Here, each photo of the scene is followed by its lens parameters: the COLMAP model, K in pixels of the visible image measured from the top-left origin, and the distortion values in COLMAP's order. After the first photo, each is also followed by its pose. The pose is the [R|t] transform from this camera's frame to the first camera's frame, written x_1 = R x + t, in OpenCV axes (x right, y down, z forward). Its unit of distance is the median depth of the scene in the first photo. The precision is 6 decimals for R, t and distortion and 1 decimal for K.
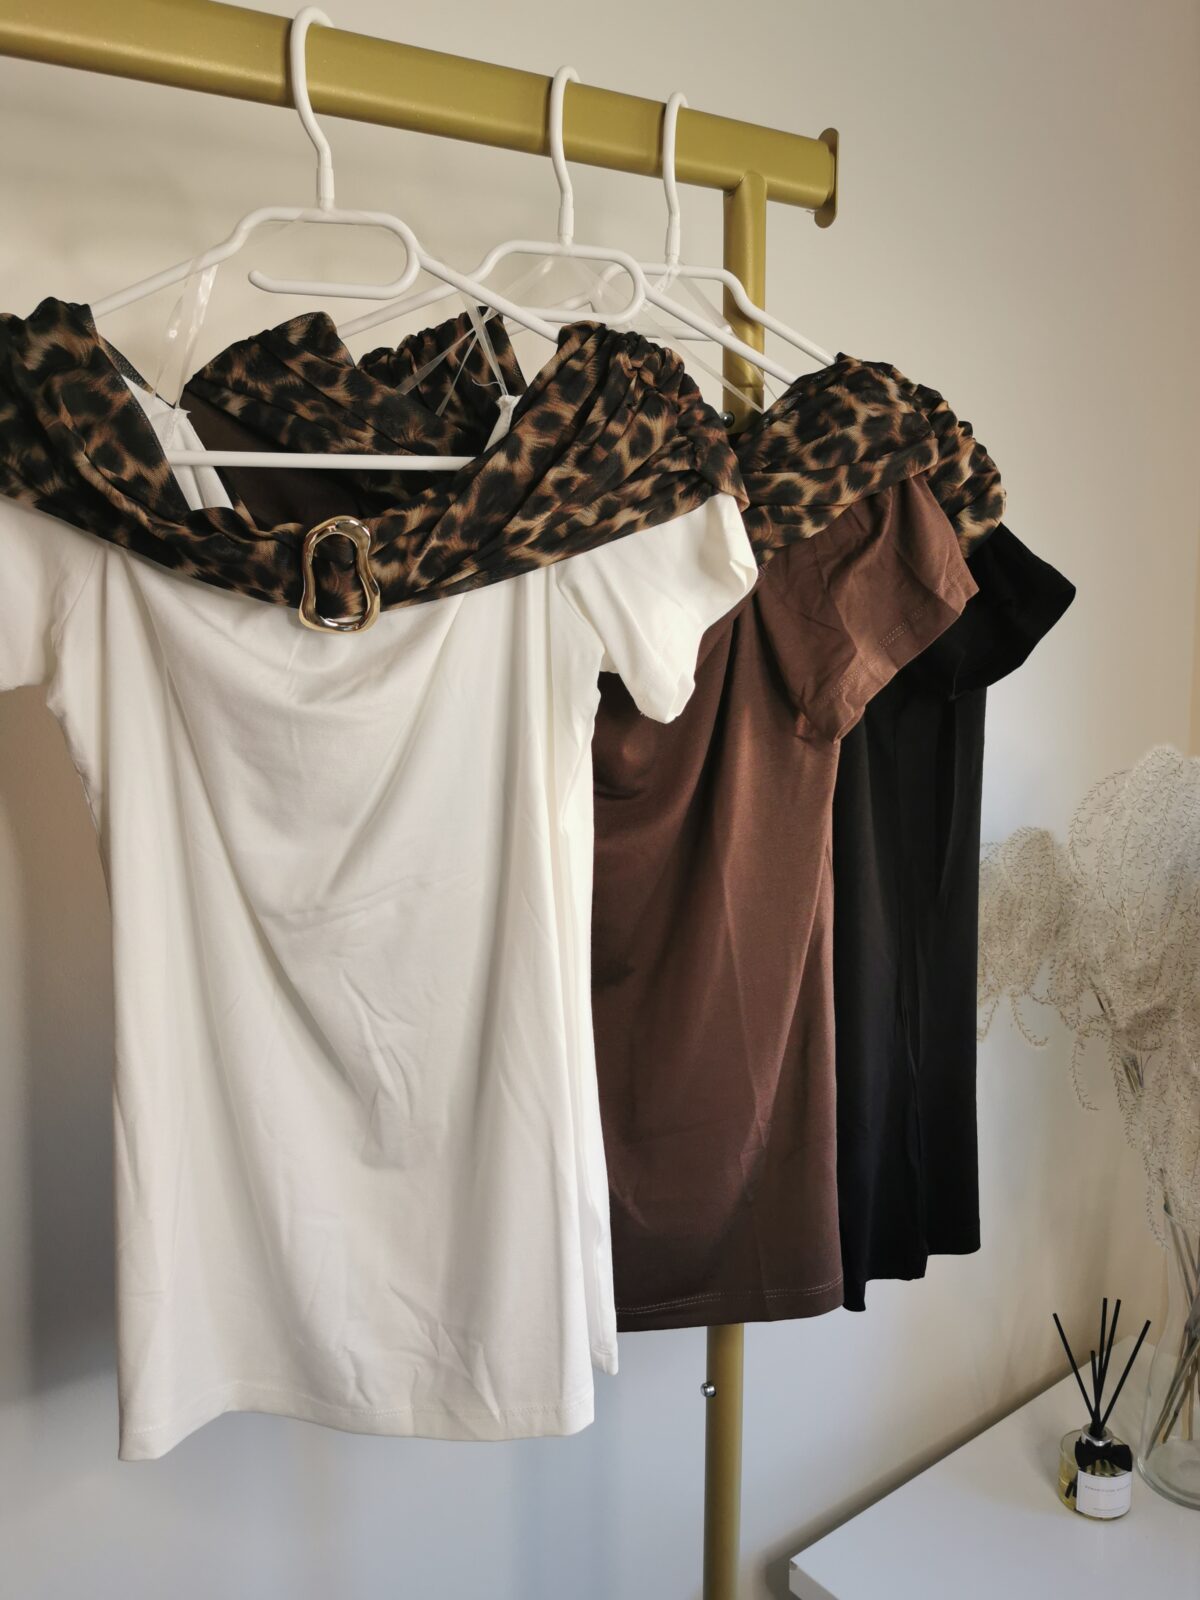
lens RADIAL K [[1220.7, 0, 600.0], [0, 1220.7, 800.0], [0, 0, 1]] dist [-0.034218, 0.007779]
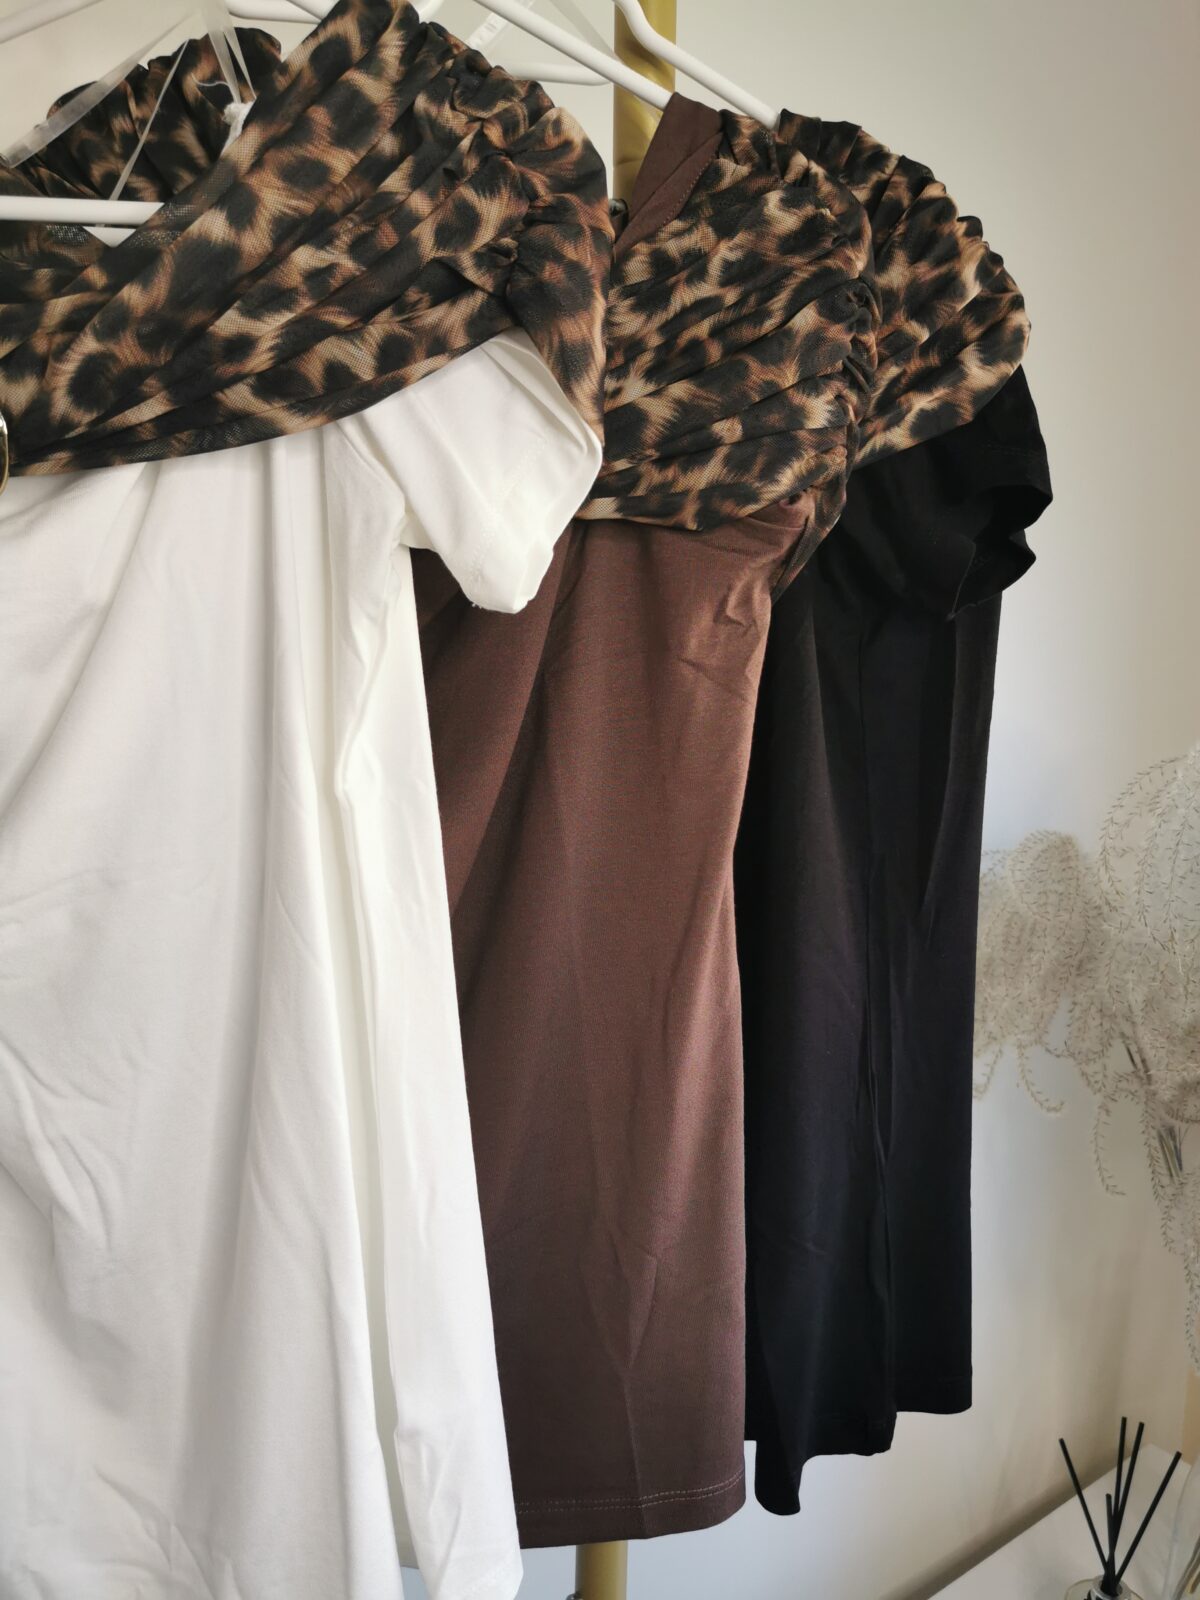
lens RADIAL K [[1168.8, 0, 600.0], [0, 1168.8, 800.0], [0, 0, 1]] dist [-0.024104, -0.000152]
pose [[0.999433, 0.025384, -0.022133, 0.099986], [-0.025214, 0.999651, 0.007924, 0.005313], [0.022327, -0.007362, 0.999724, 0.299005]]
